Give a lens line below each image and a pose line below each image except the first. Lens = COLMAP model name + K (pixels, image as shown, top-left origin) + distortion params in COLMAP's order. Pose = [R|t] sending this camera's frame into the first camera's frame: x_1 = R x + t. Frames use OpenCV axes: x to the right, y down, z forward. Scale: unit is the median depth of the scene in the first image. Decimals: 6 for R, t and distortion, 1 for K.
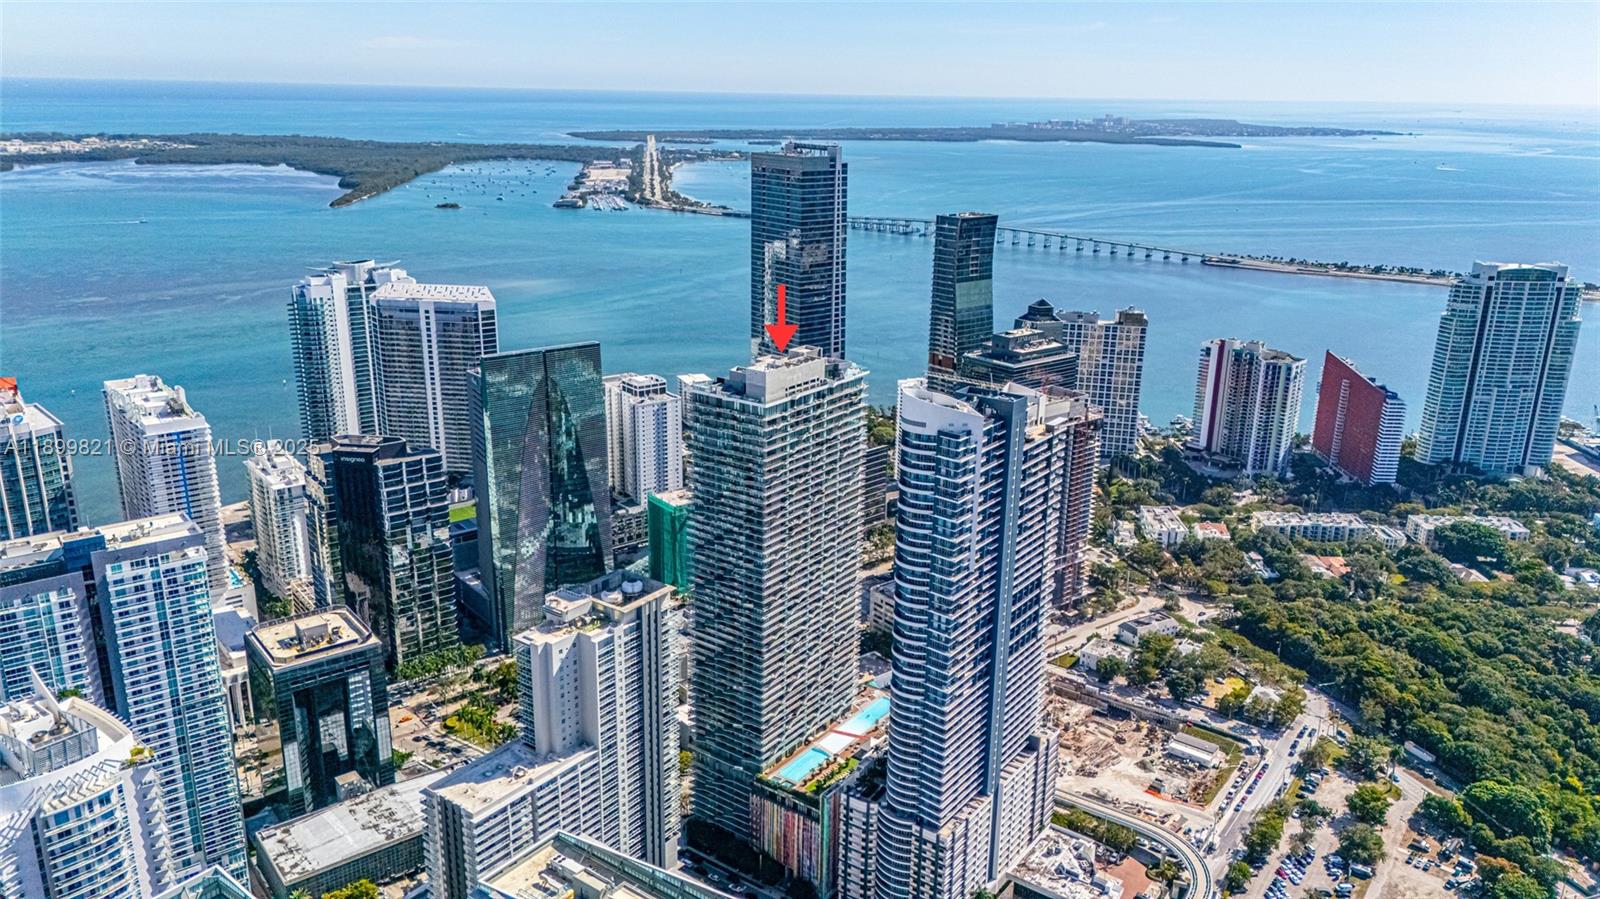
lens RADIAL K [[1169.6, 0, 800.0], [0, 1169.6, 449.5], [0, 0, 1]] dist [0.004362, 0.000951]
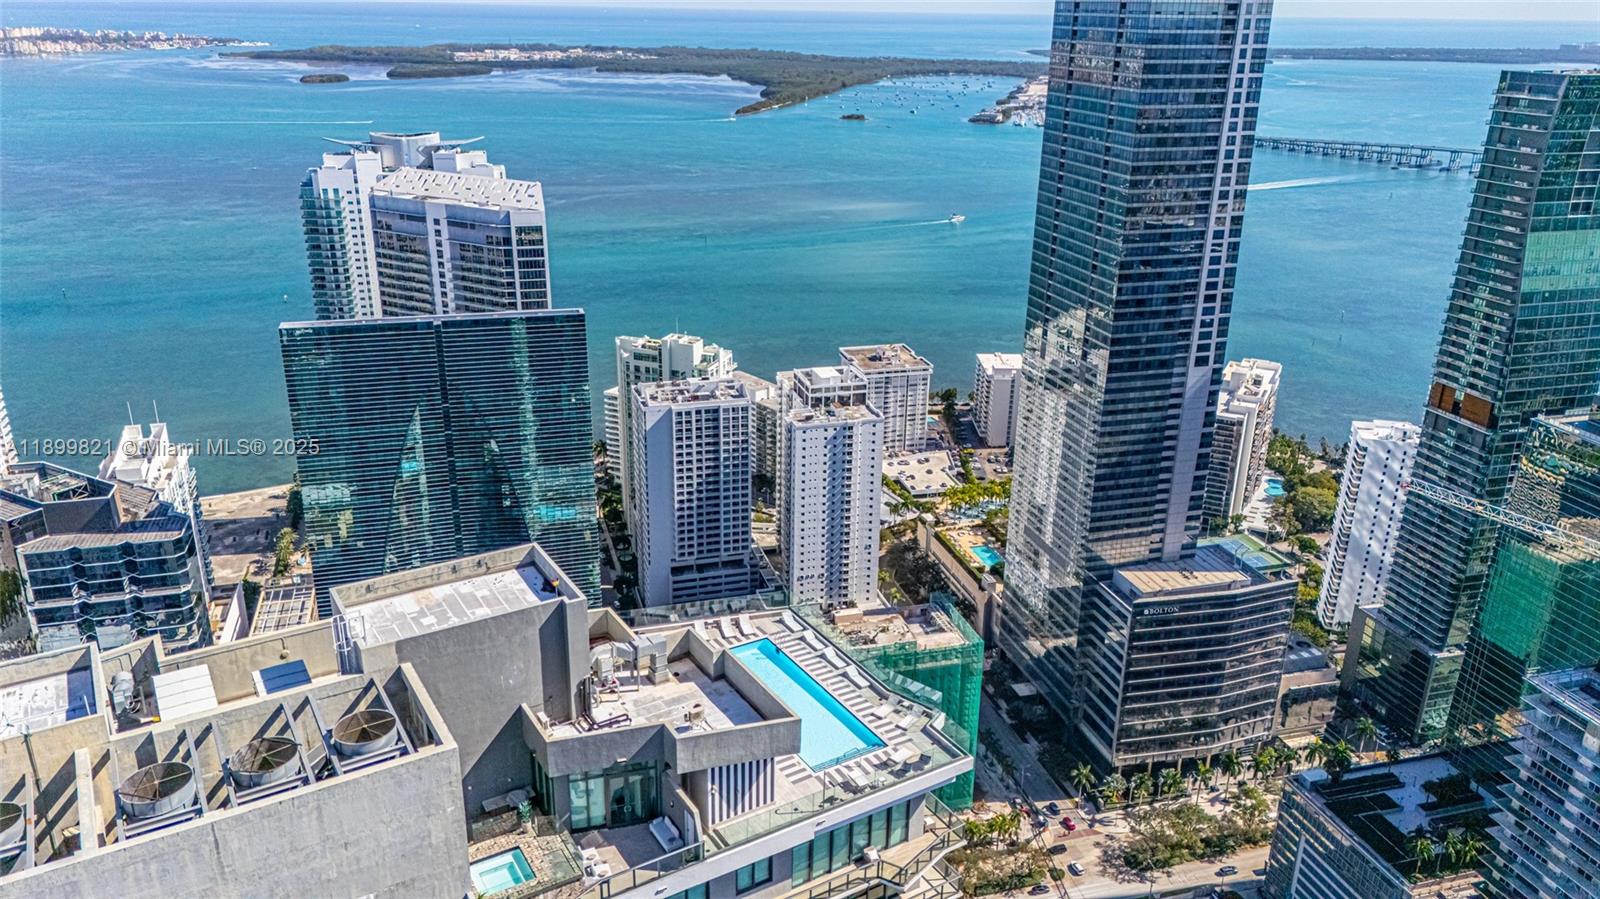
lens RADIAL K [[1169.7, 0, 800.0], [0, 1169.7, 449.5], [0, 0, 1]] dist [0.071568, -0.066337]
pose [[0.926833, 0.128791, -0.352694, 0.049278], [-0.109242, 0.991191, 0.074874, -0.064320], [0.359230, -0.030867, 0.932738, 0.483058]]
